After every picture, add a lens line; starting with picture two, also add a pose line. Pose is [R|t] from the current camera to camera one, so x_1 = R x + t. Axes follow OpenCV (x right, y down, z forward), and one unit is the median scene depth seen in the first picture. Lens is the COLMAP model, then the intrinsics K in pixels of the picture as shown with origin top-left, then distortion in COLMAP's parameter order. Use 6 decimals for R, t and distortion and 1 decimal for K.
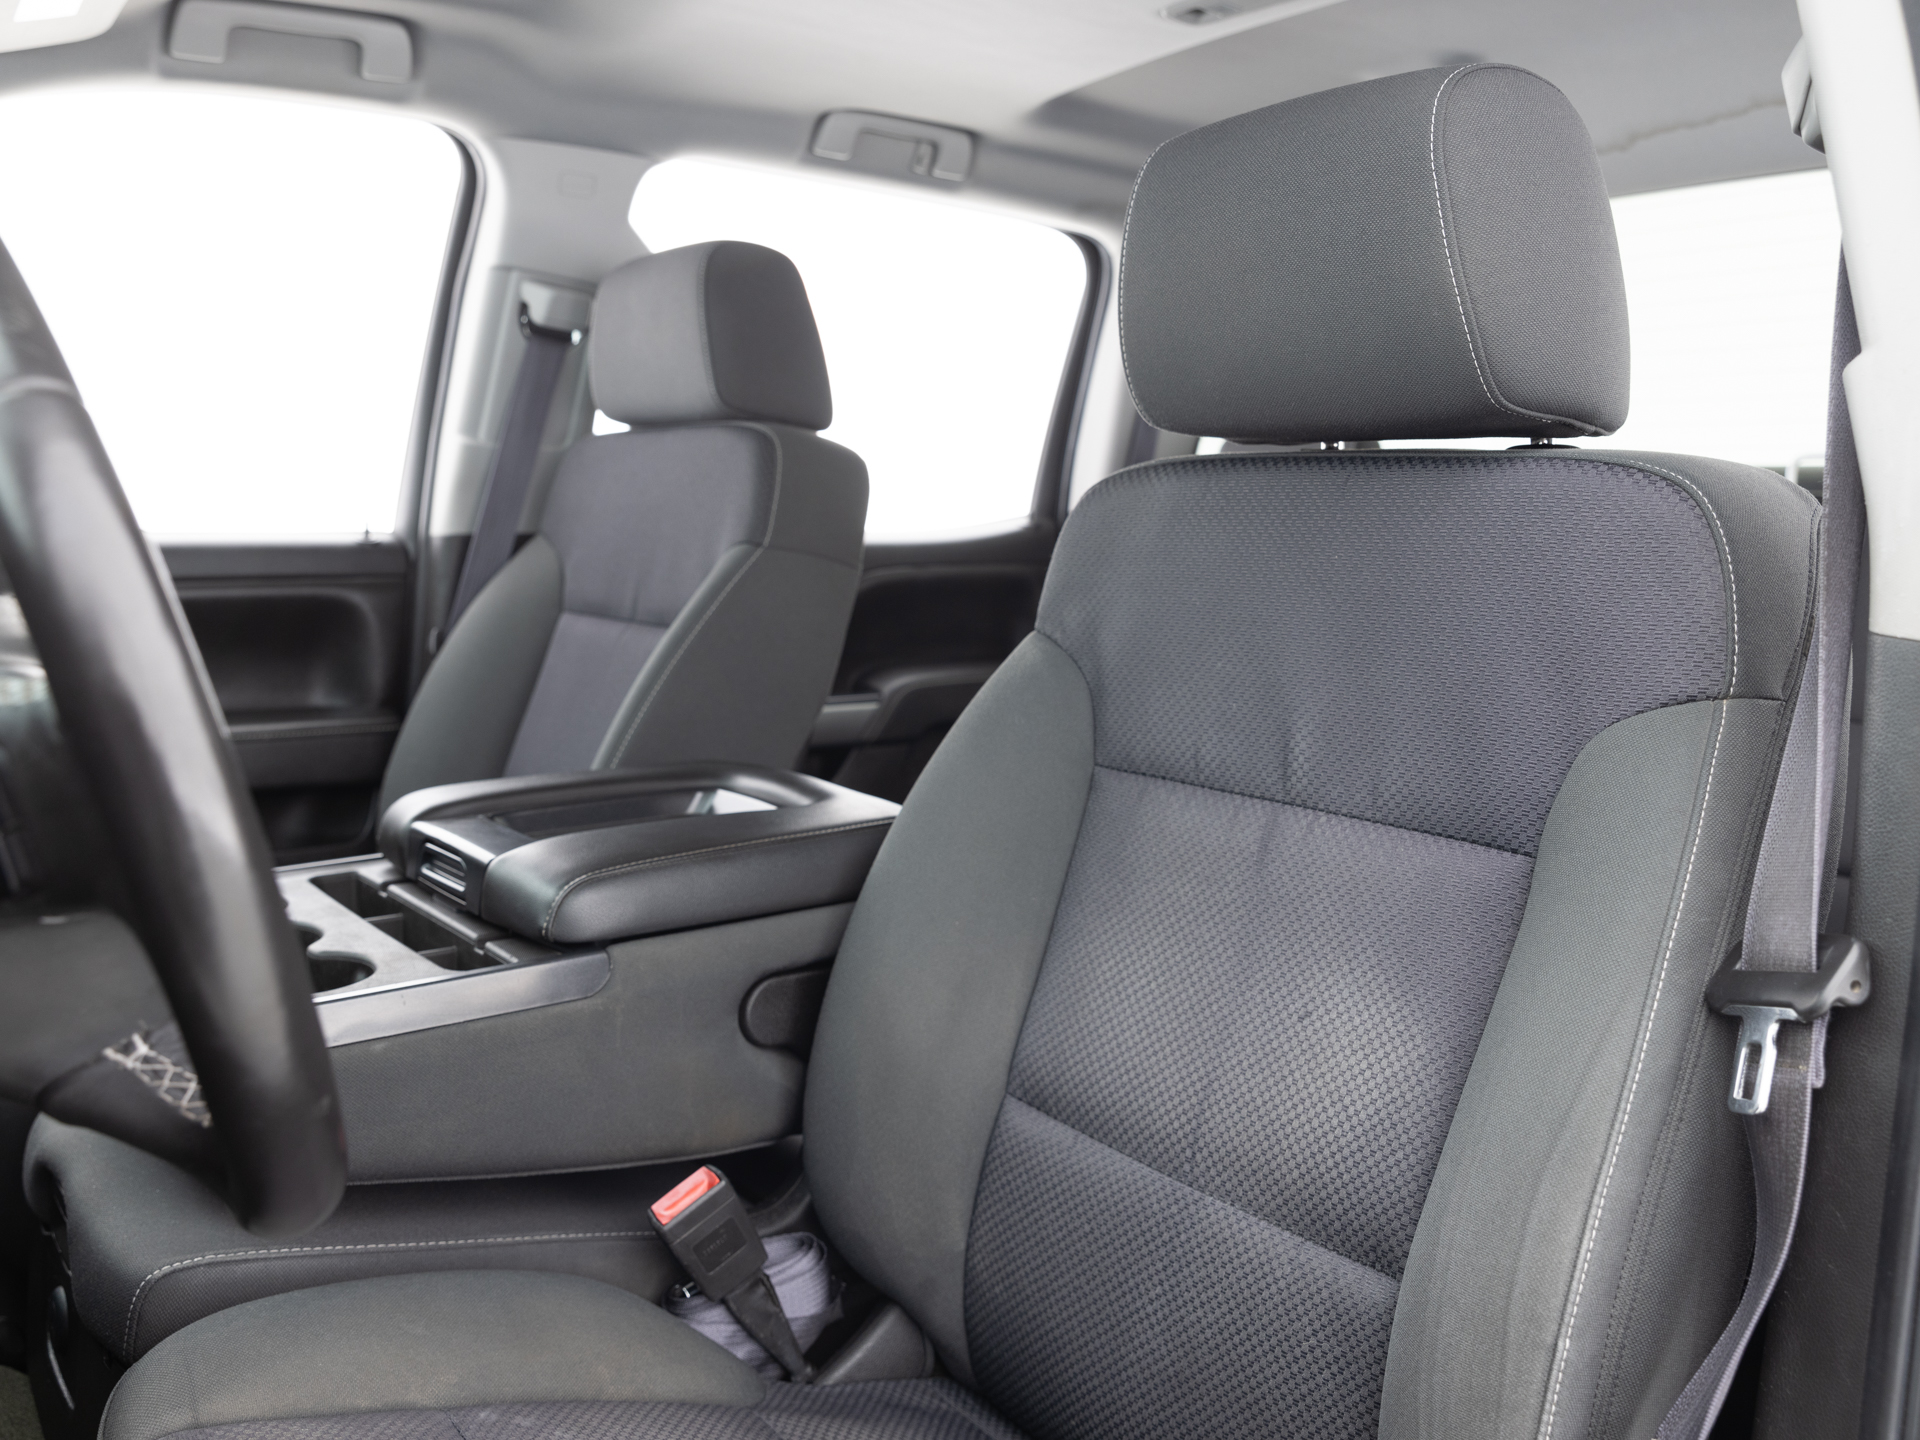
lens RADIAL K [[1601.6, 0, 960.0], [0, 1601.6, 720.0], [0, 0, 1]] dist [0.004964, 0.009698]
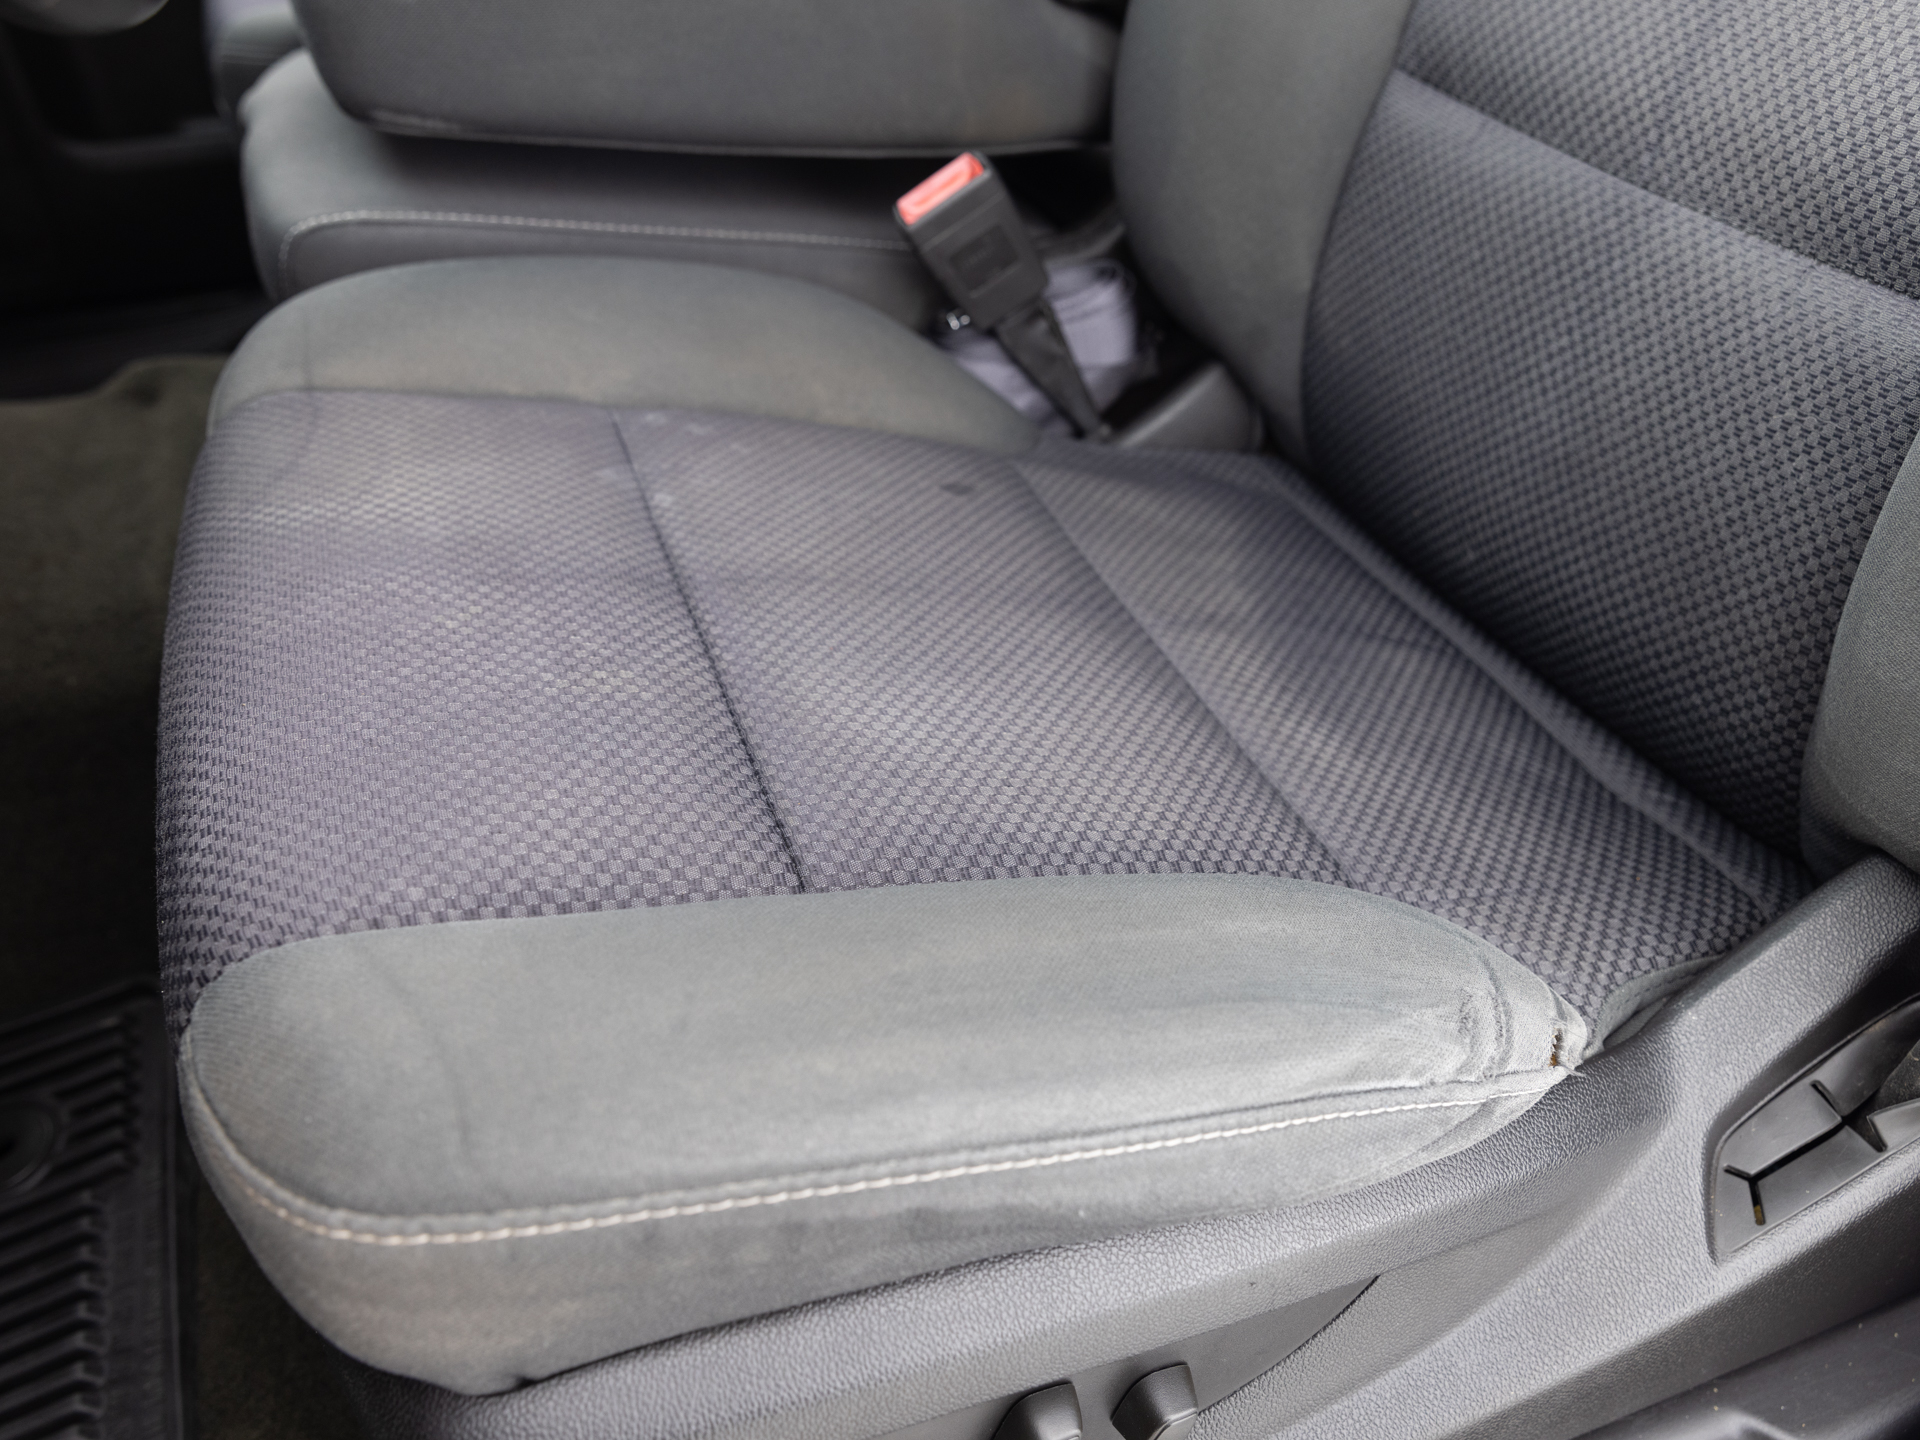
lens RADIAL K [[1601.6, 0, 960.0], [0, 1601.6, 720.0], [0, 0, 1]] dist [0.004964, 0.009698]
pose [[0.958569, 0.134491, -0.251112, 0.069668], [0.008135, 0.868246, 0.496067, 0.152254], [0.284744, -0.477558, 0.831180, 0.274577]]
